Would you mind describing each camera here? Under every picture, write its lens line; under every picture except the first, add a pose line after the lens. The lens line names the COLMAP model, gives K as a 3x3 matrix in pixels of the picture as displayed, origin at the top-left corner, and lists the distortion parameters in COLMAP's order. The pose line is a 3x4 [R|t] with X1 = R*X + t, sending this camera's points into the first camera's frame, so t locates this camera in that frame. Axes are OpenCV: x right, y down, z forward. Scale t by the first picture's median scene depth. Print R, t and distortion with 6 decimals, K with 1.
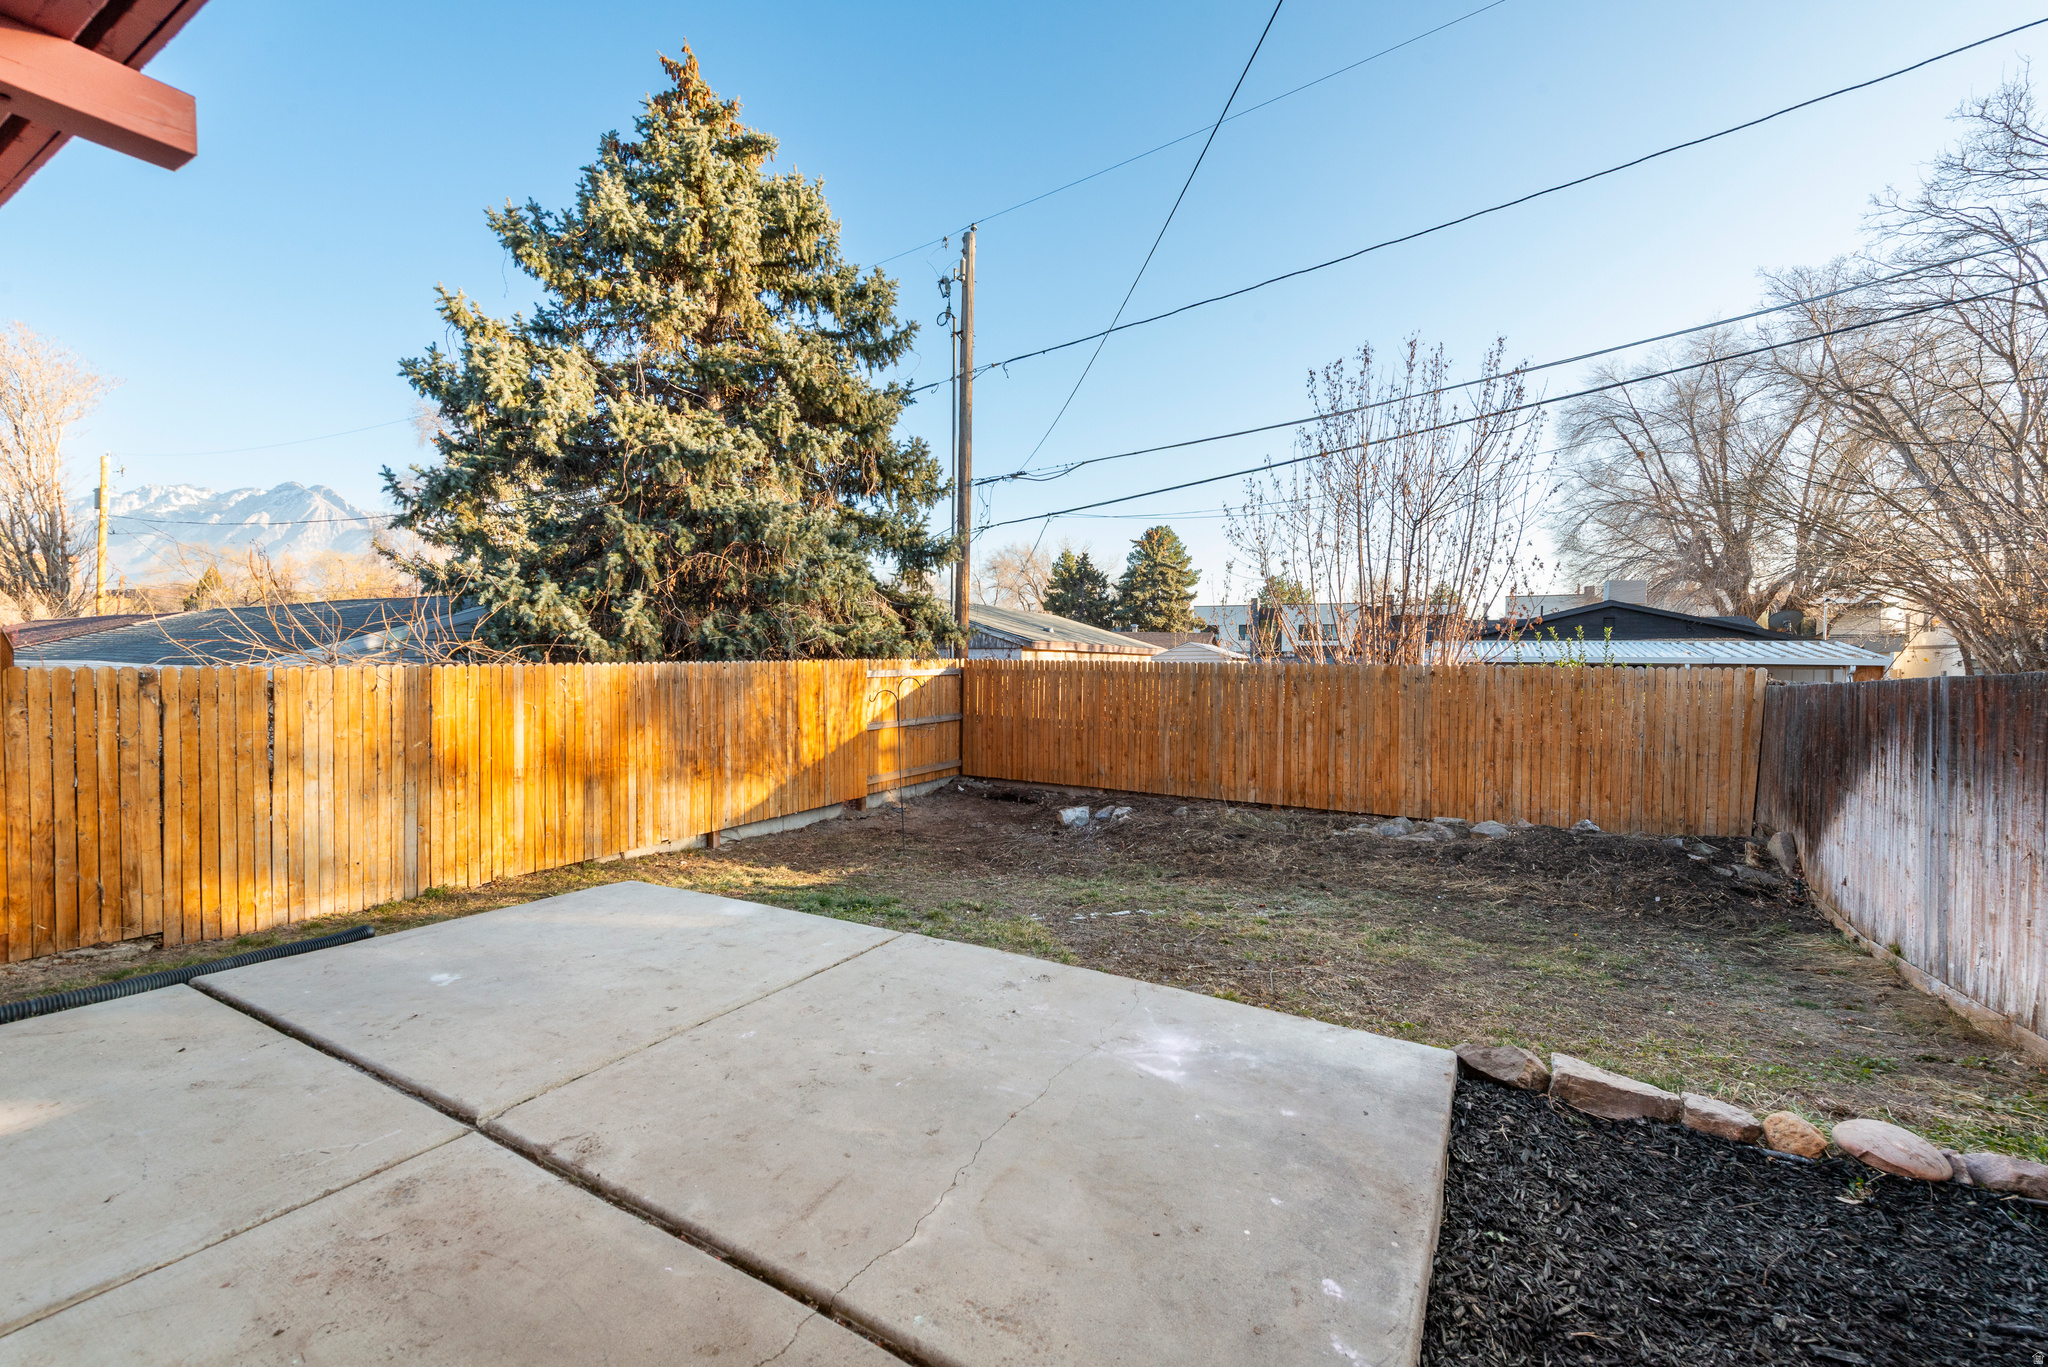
lens RADIAL K [[823.6, 0, 1024.7], [0, 823.6, 676.7], [0, 0, 1]] dist [-0.002362, -0.000866]
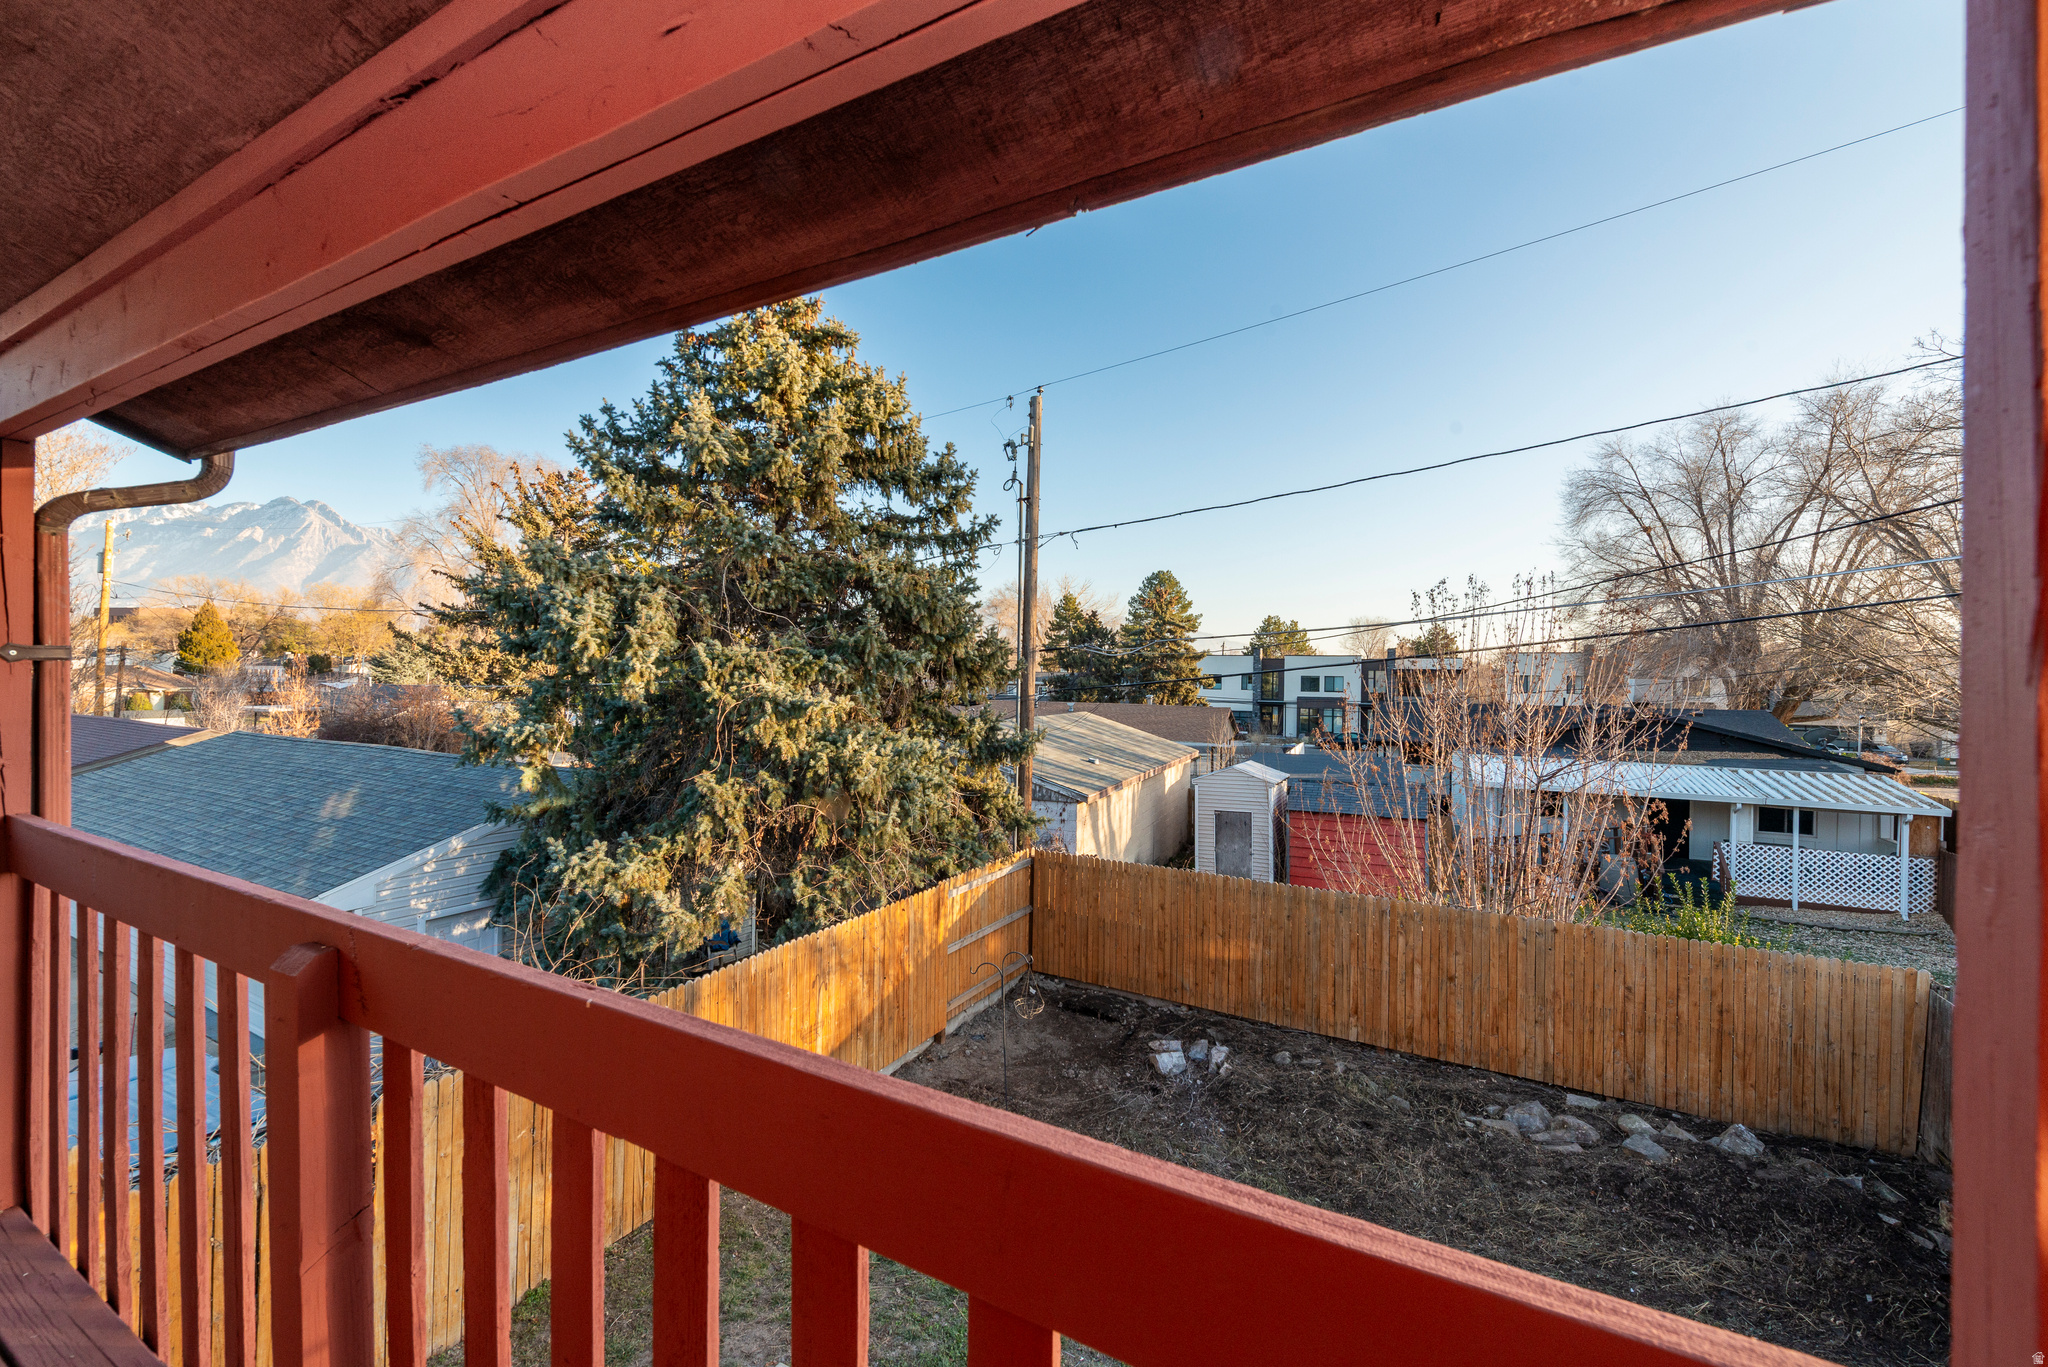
lens RADIAL K [[816.9, 0, 1026.5], [0, 816.9, 671.7], [0, 0, 1]] dist [-0.001623, -0.000970]
pose [[0.999866, 0.009728, 0.013163, -0.123923], [-0.009303, 0.999446, -0.031957, -0.250339], [-0.013466, 0.031830, 0.999403, 0.049453]]
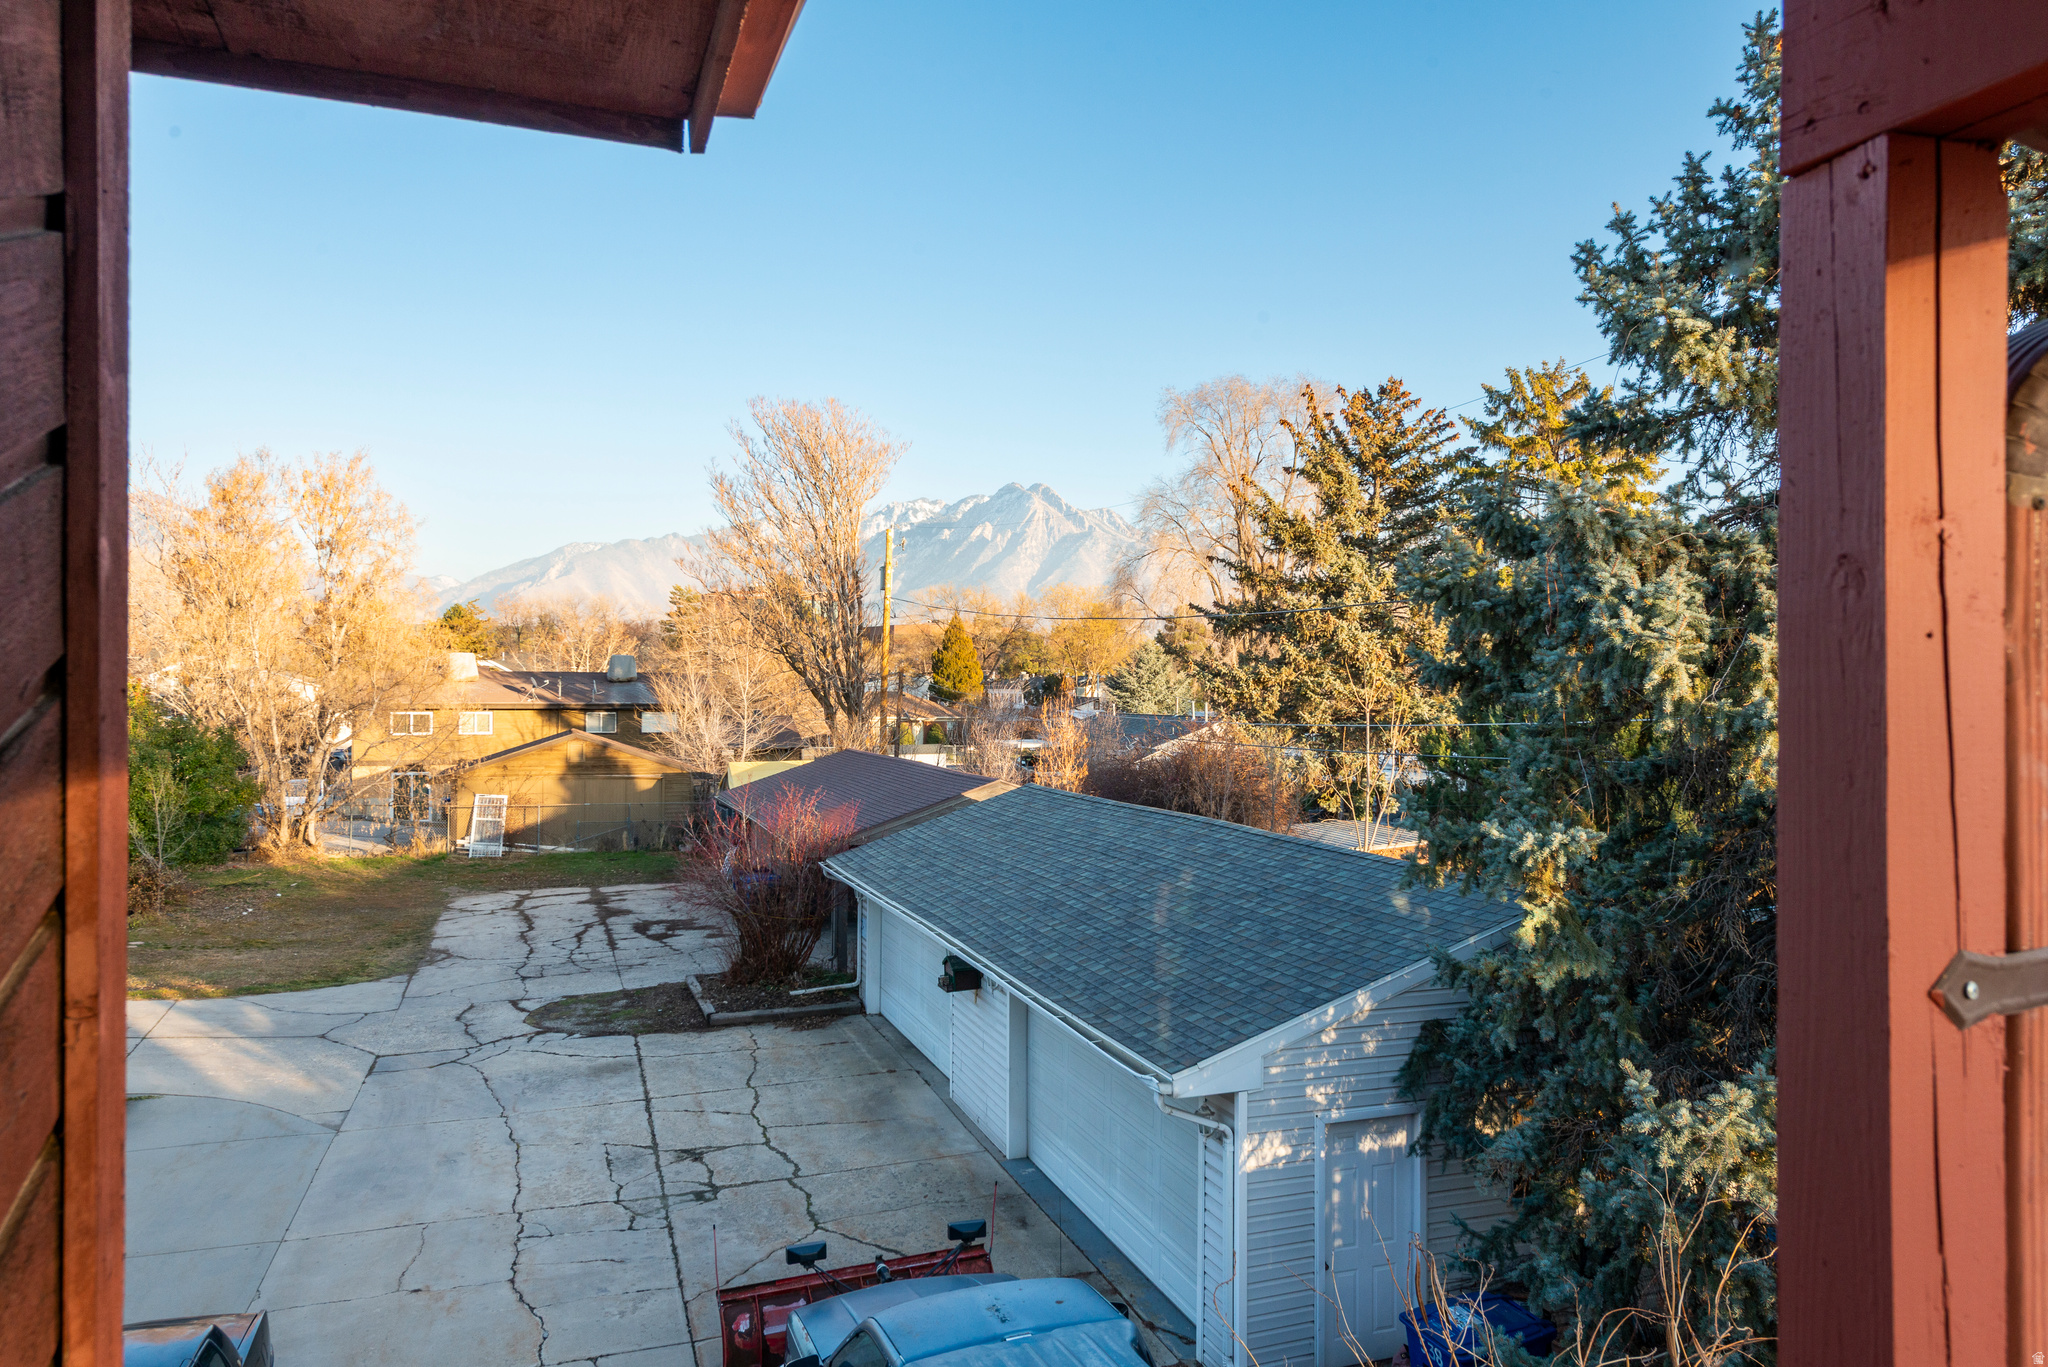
lens RADIAL K [[1331.9, 0, 1024.0], [0, 1331.9, 683.5], [0, 0, 1]] dist [0.001402, 0.000234]
pose [[0.753659, -0.006308, -0.657235, -0.355474], [-0.014004, 0.999573, -0.025653, -0.273962], [0.657116, 0.028538, 0.753249, 0.152904]]
